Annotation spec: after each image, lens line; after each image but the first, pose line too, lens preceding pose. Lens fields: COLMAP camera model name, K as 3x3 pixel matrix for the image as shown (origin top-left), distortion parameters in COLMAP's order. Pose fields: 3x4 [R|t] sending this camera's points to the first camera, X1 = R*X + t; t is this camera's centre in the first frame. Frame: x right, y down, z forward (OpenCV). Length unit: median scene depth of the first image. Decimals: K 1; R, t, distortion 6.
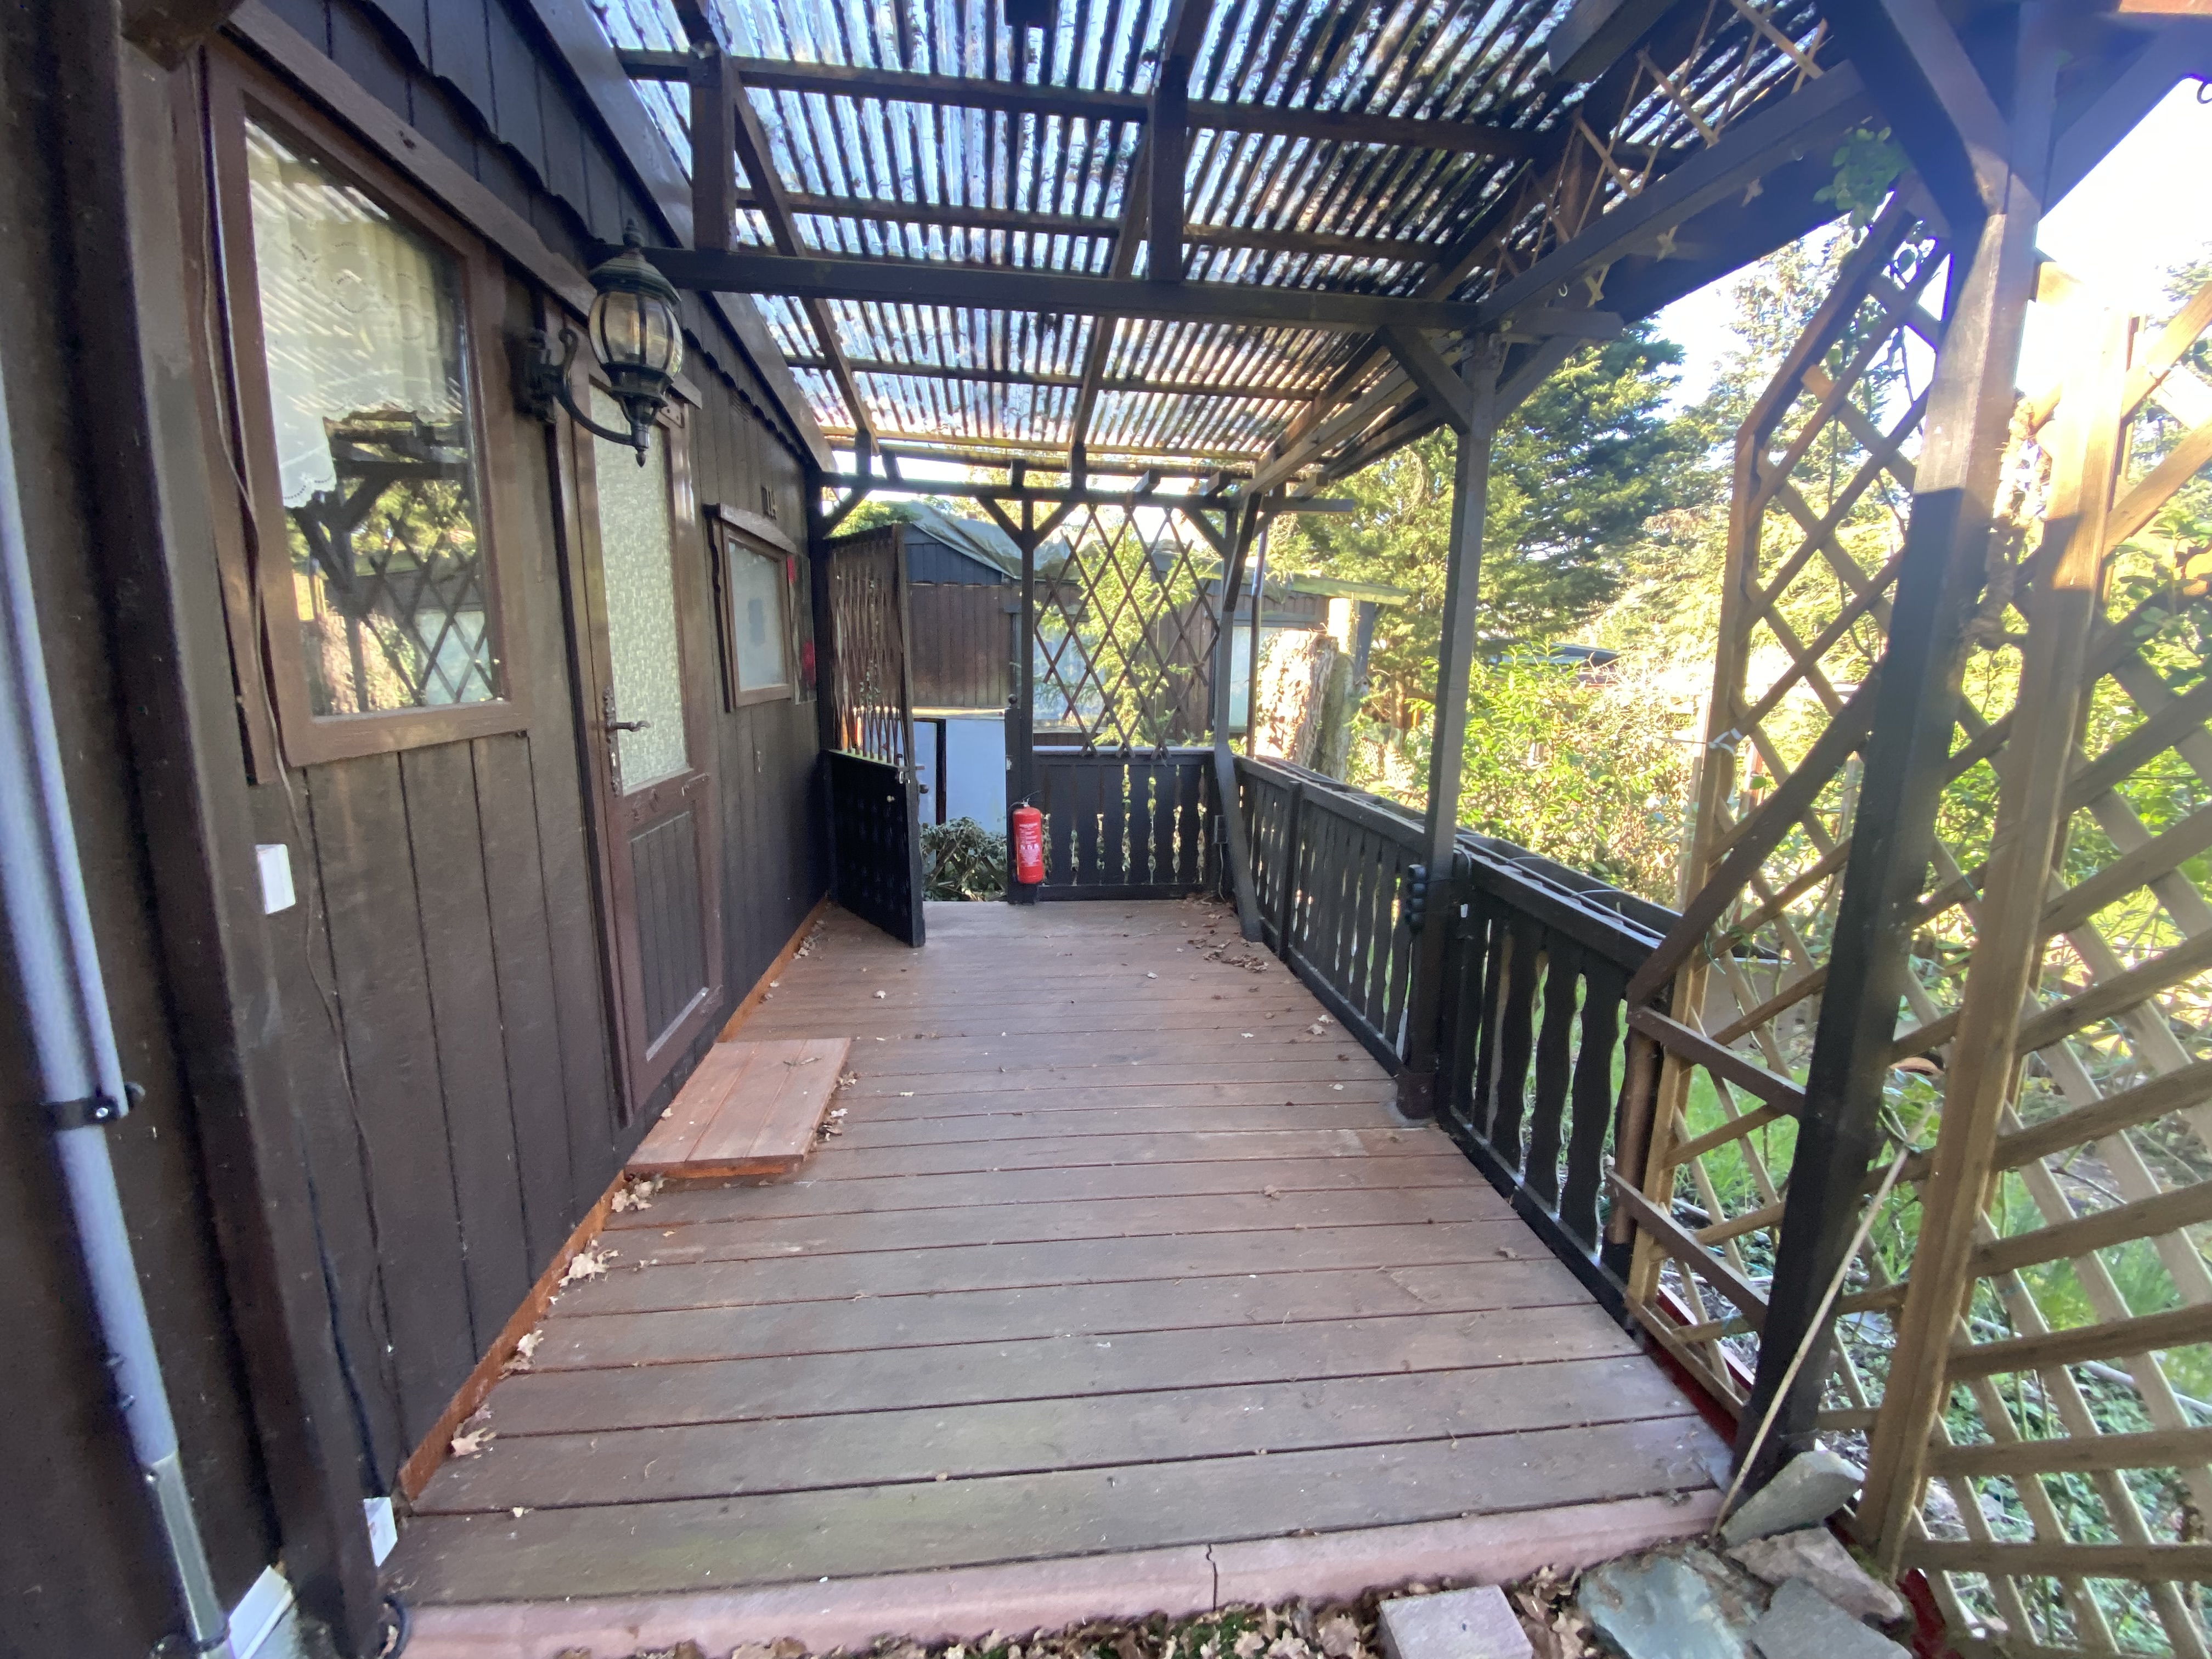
lens RADIAL K [[895.4, 0, 1104.2], [0, 895.4, 836.7], [0, 0, 1]] dist [0.000602, 0.000021]
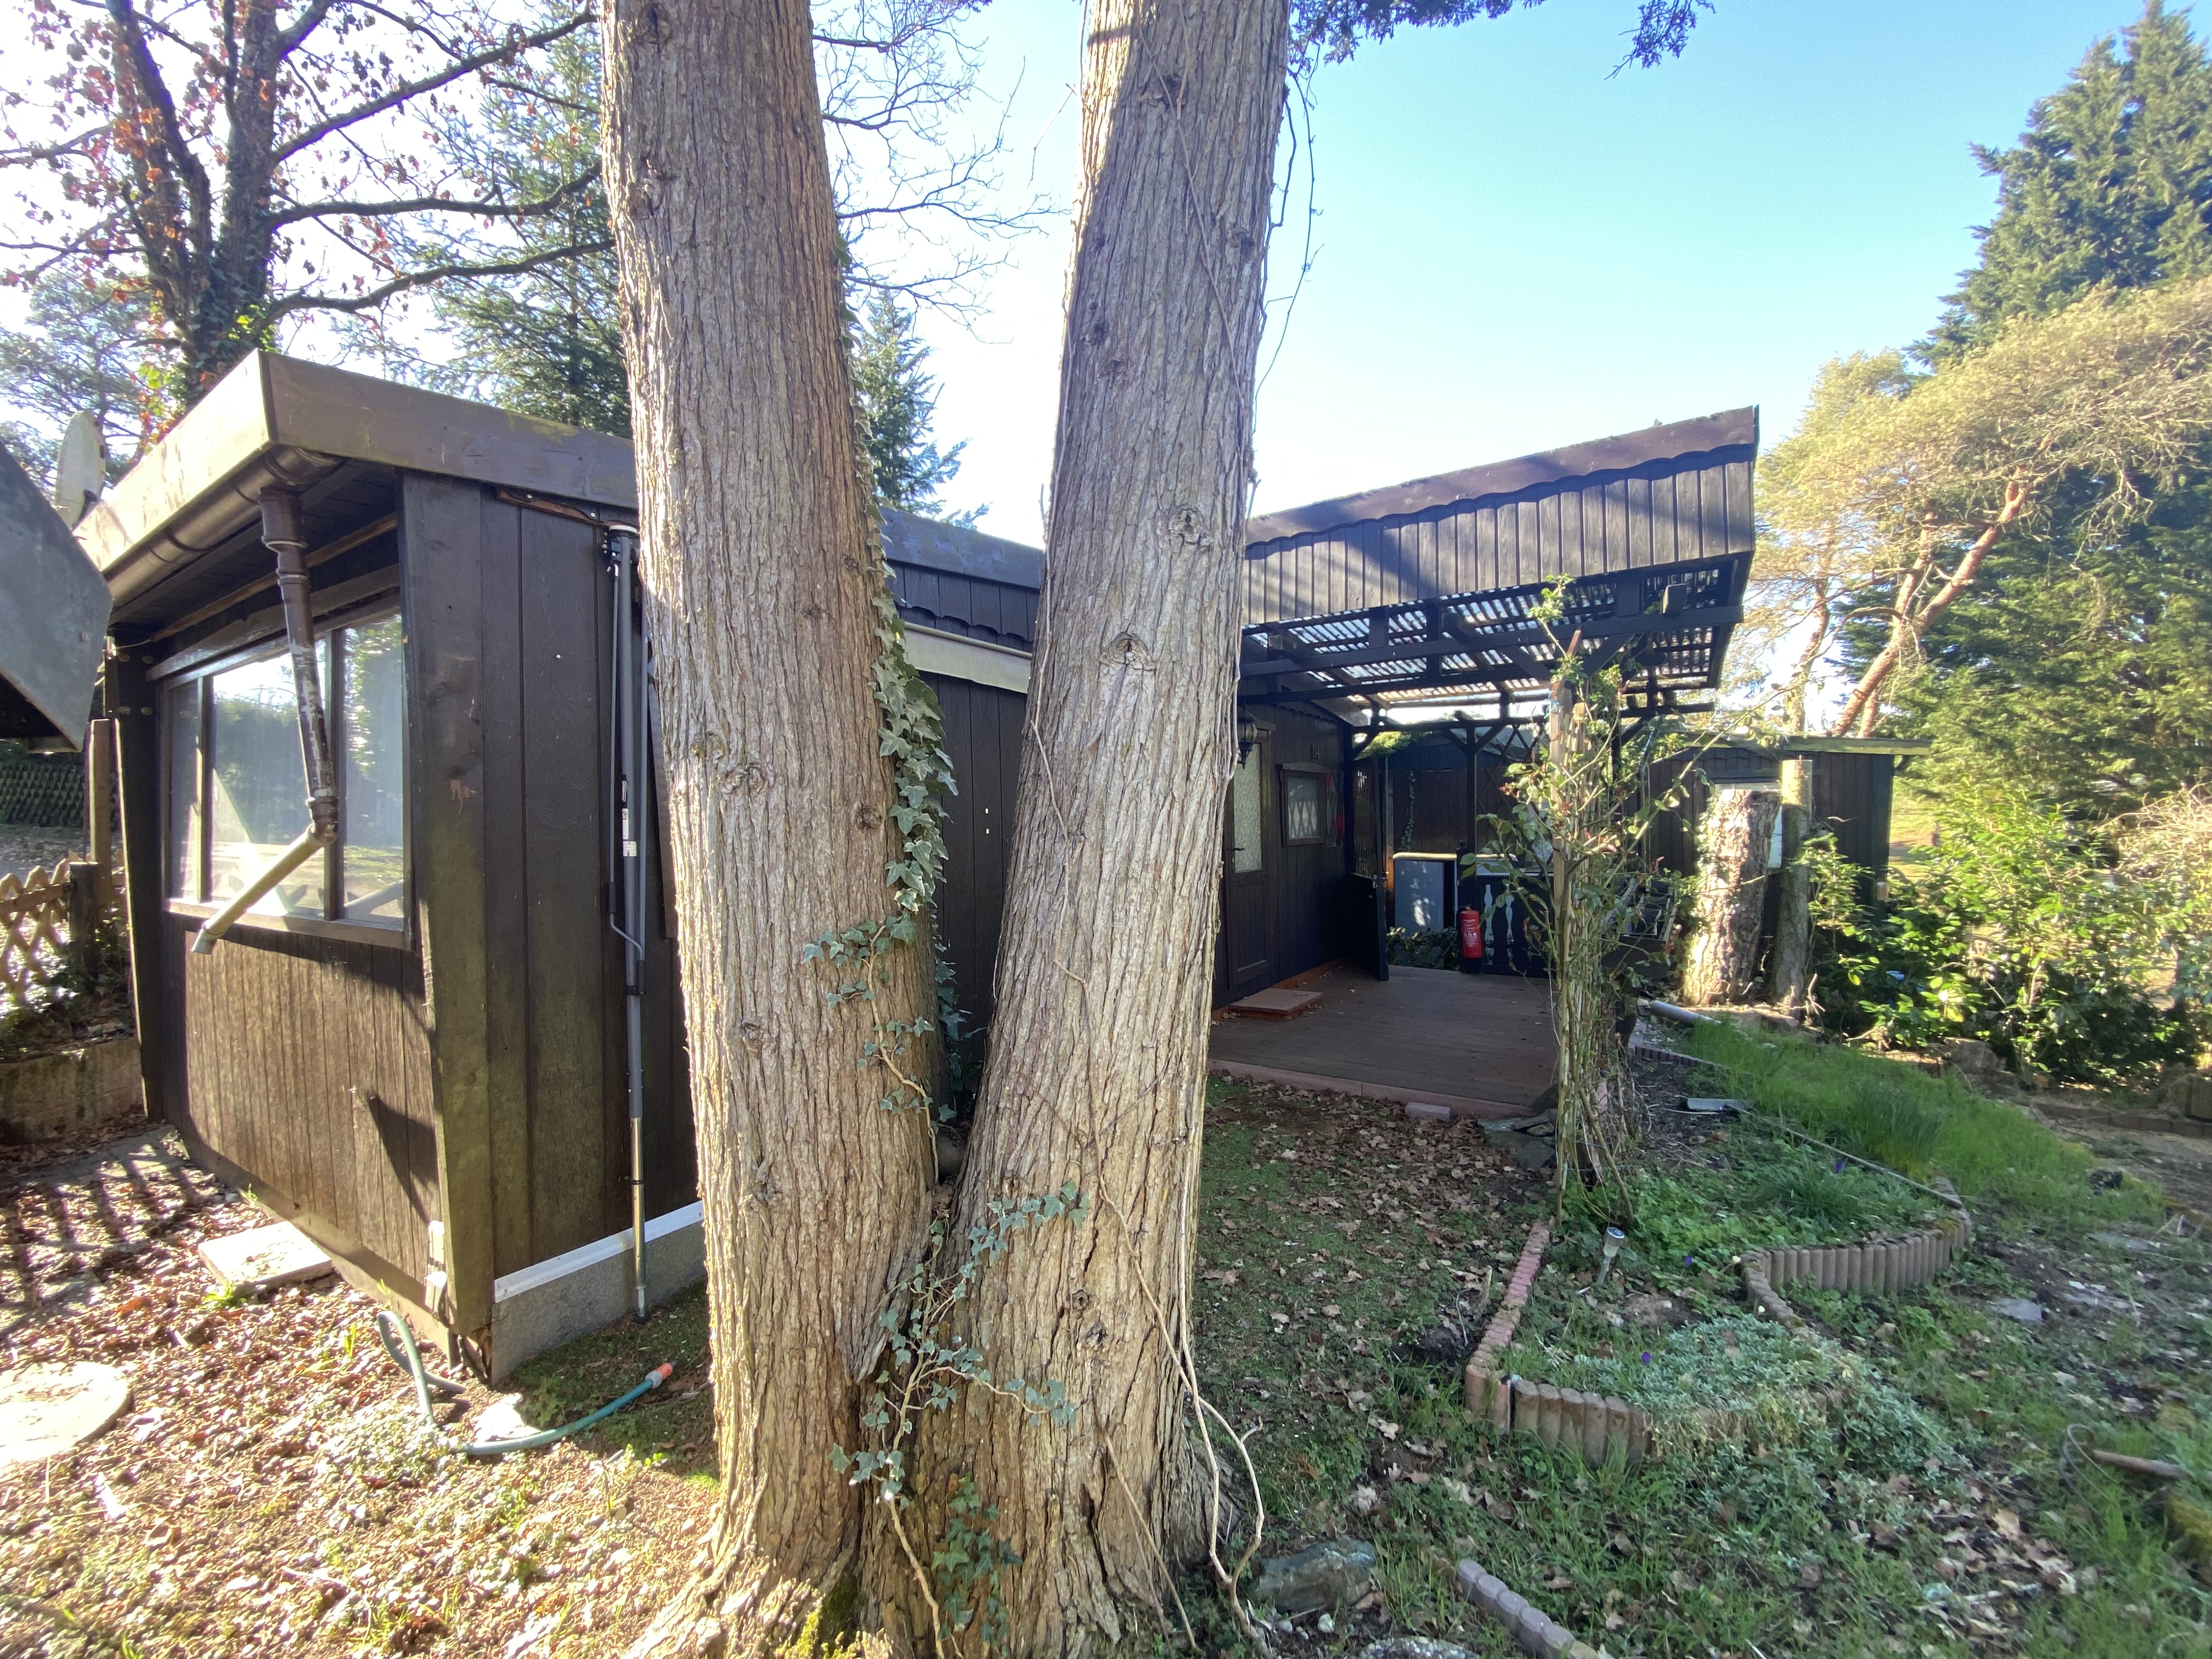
lens RADIAL K [[895.4, 0, 1108.3], [0, 895.4, 835.7], [0, 0, 1]] dist [0.000602, 0.000021]
pose [[0.760611, -0.014720, -0.649041, 0.361144], [-0.099272, 0.985349, -0.138684, 0.095647], [0.641573, 0.169916, 0.748005, -0.488914]]
